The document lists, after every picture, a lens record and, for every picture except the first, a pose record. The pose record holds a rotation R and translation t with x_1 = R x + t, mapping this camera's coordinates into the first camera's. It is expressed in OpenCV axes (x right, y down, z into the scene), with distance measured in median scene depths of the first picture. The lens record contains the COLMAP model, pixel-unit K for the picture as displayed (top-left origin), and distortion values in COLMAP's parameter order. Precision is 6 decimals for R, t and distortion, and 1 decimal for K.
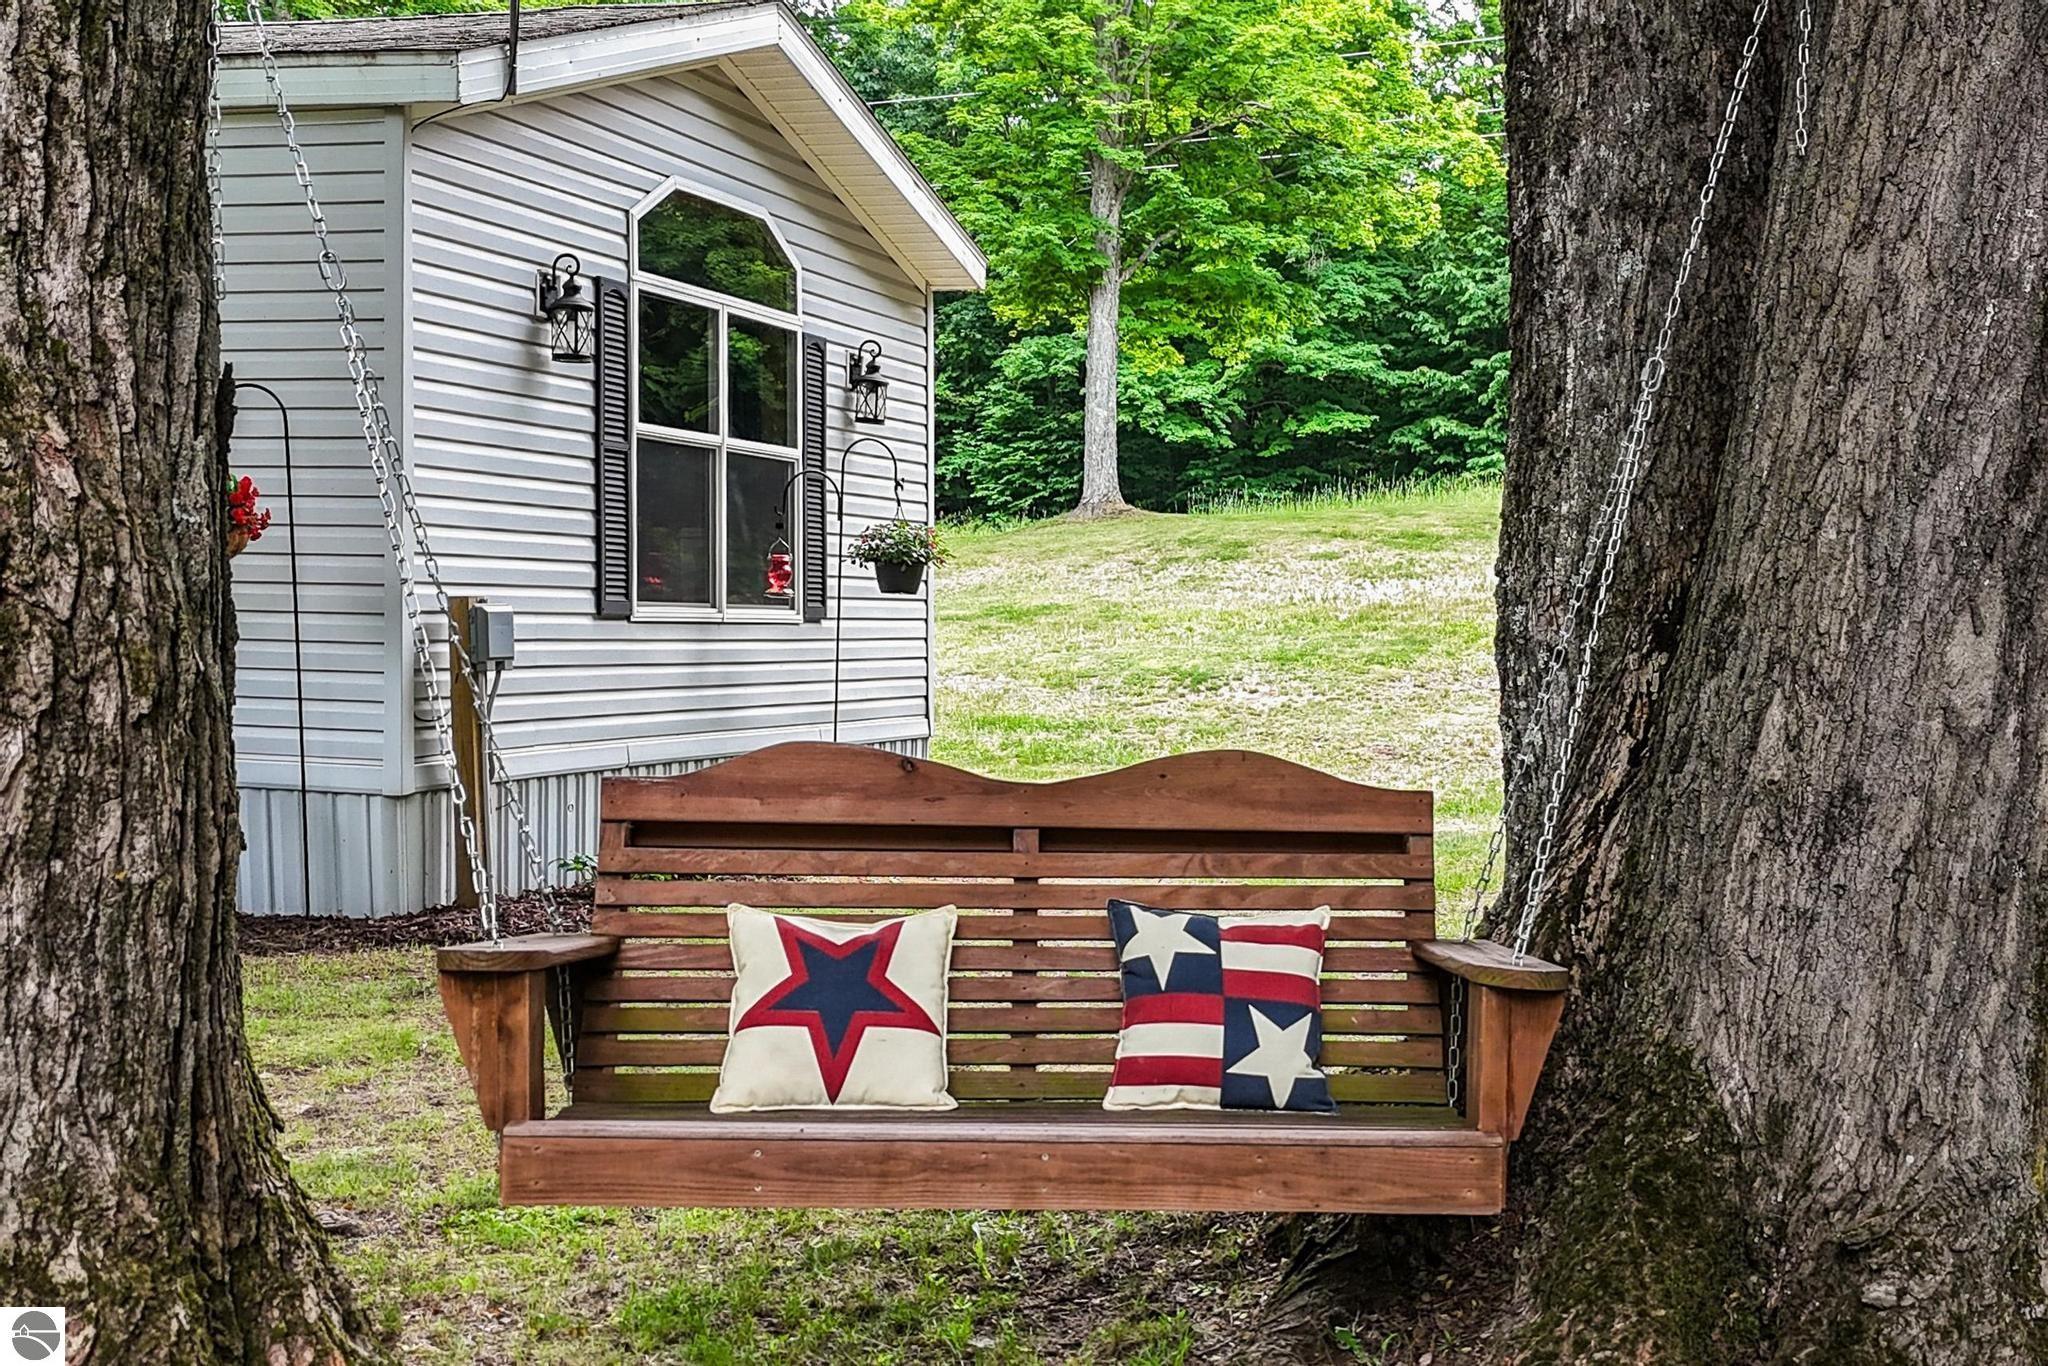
lens RADIAL K [[2302.1, 0, 1203.8], [0, 2302.1, 748.3], [0, 0, 1]] dist [0.116551, -0.193309]
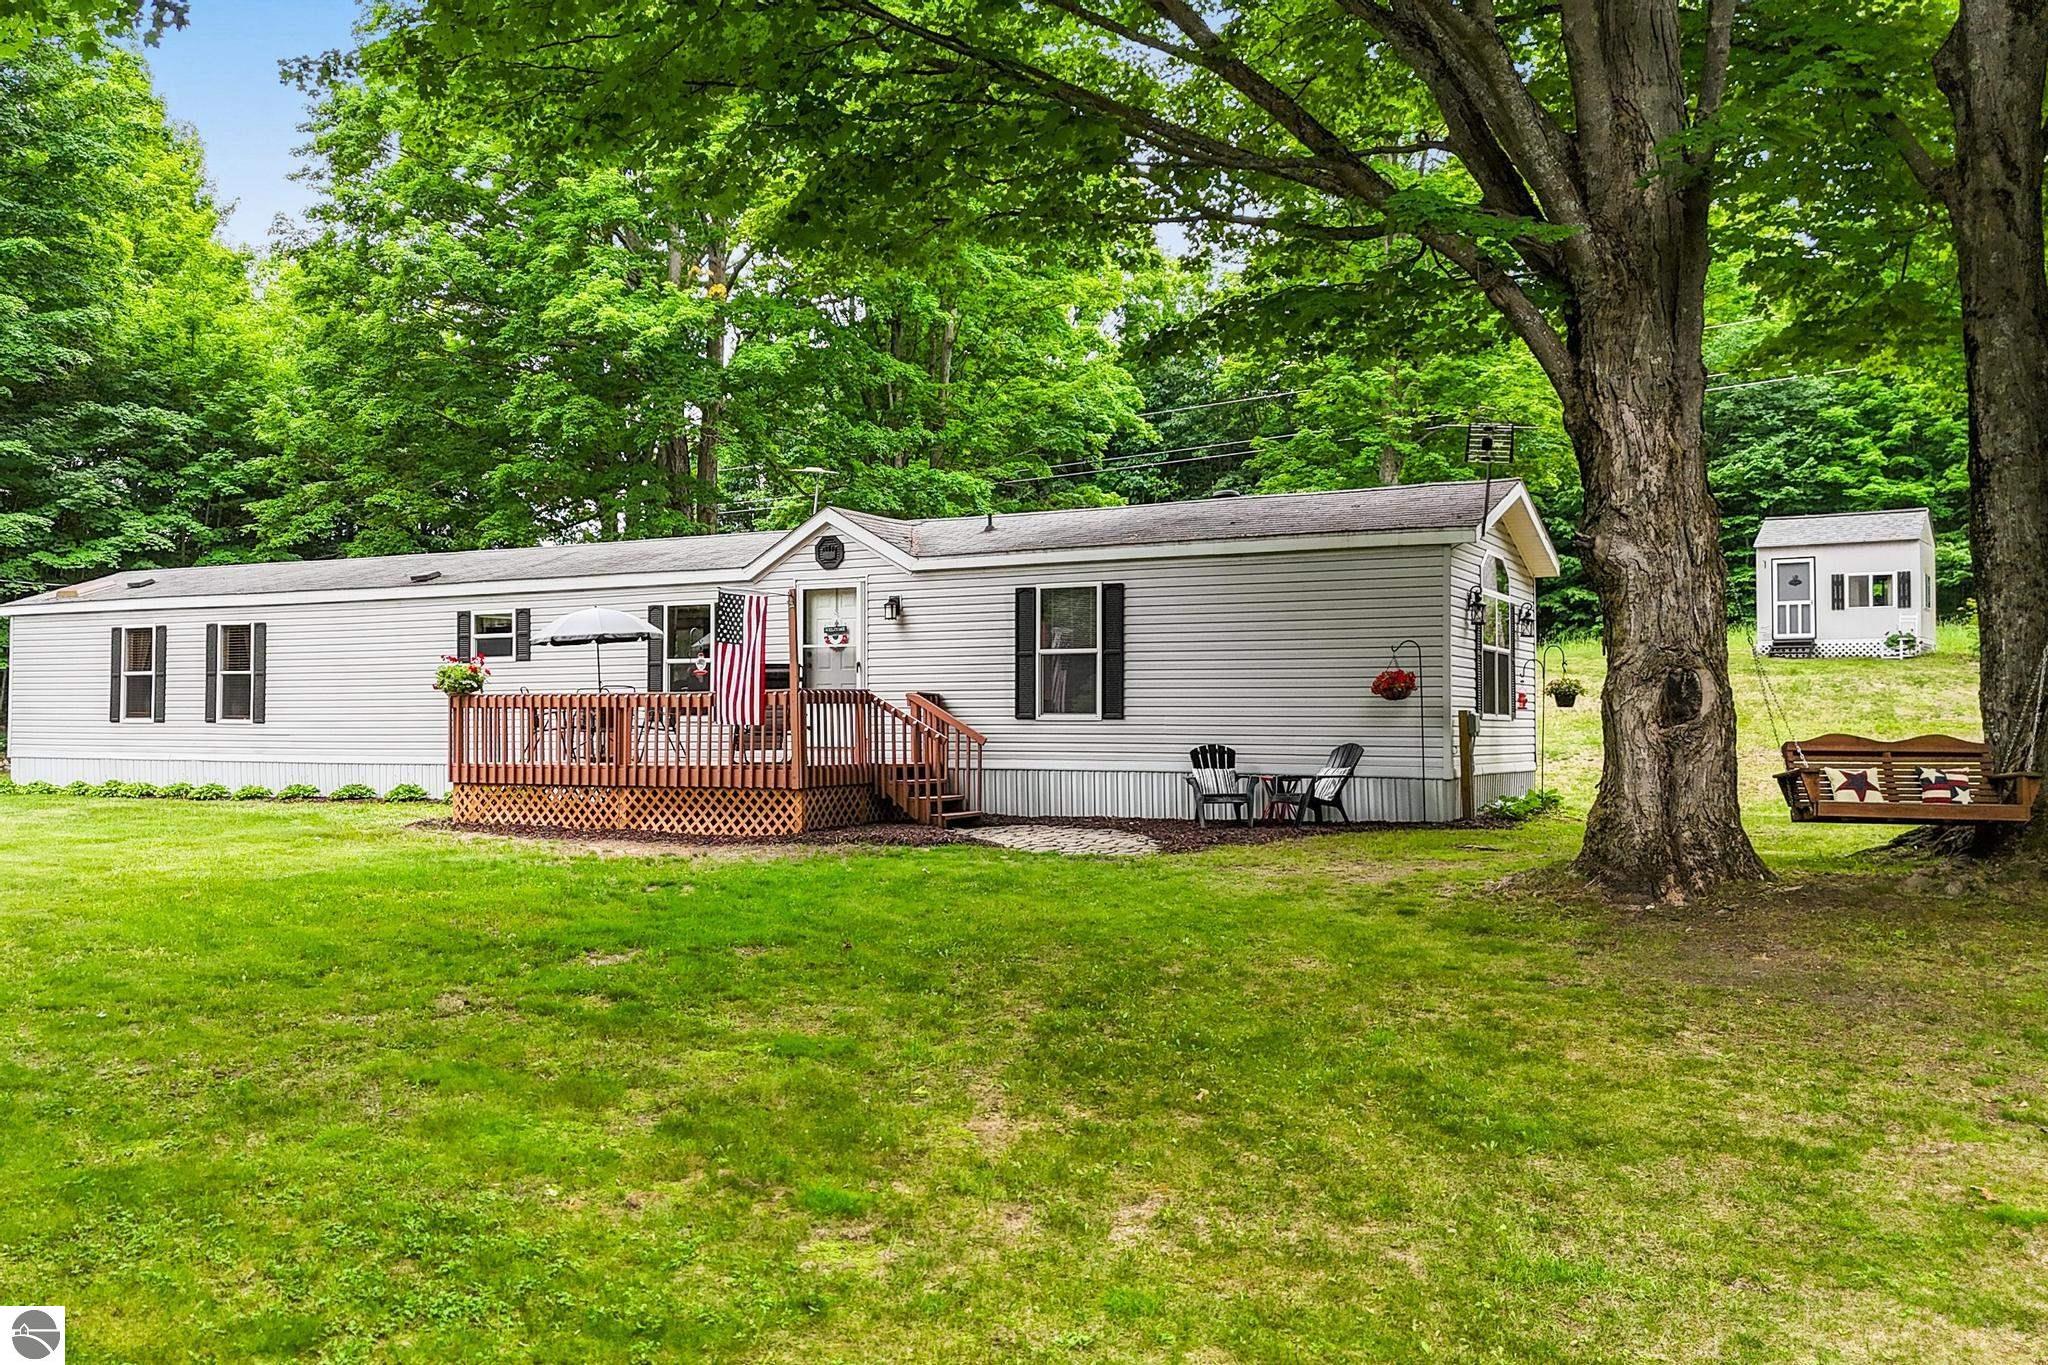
lens RADIAL K [[1739.8, 0, 843.5], [0, 1739.8, 679.1], [0, 0, 1]] dist [0.081244, -0.075319]
pose [[0.969017, -0.025183, -0.245706, -0.564547], [0.002916, 0.995885, -0.090574, 0.094817], [0.246976, 0.087051, 0.965104, -1.359838]]
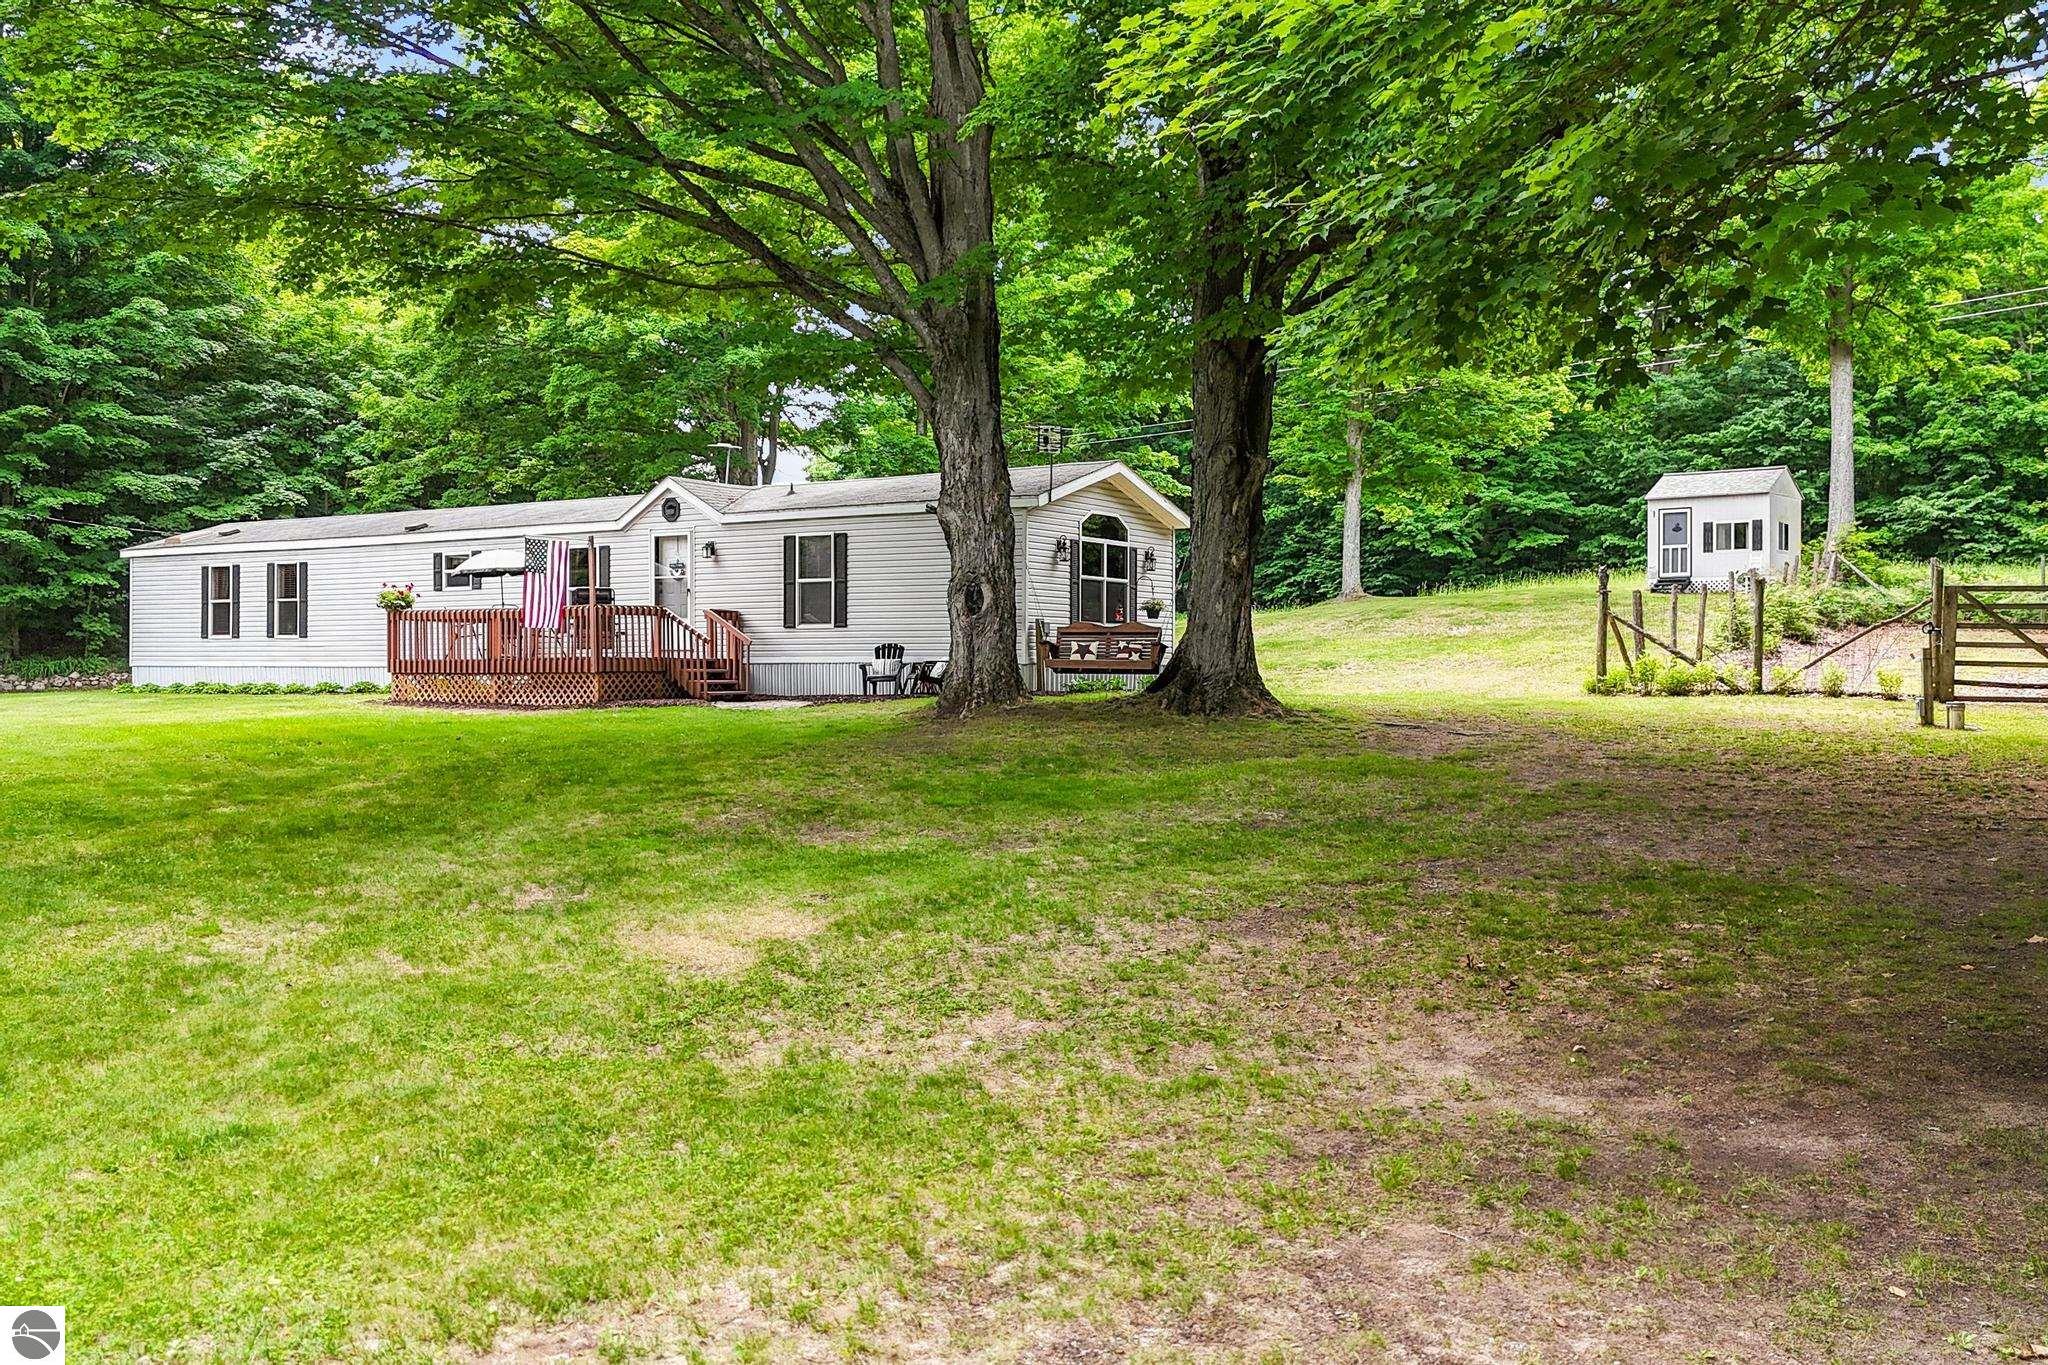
lens RADIAL K [[1755.5, 0, 1085.8], [0, 1755.5, 677.5], [0, 0, 1]] dist [0.125434, -0.174543]
pose [[0.961913, -0.018611, -0.272720, 0.686154], [0.001562, 0.998037, -0.062600, 0.261479], [0.273350, 0.059790, 0.960055, -2.209187]]
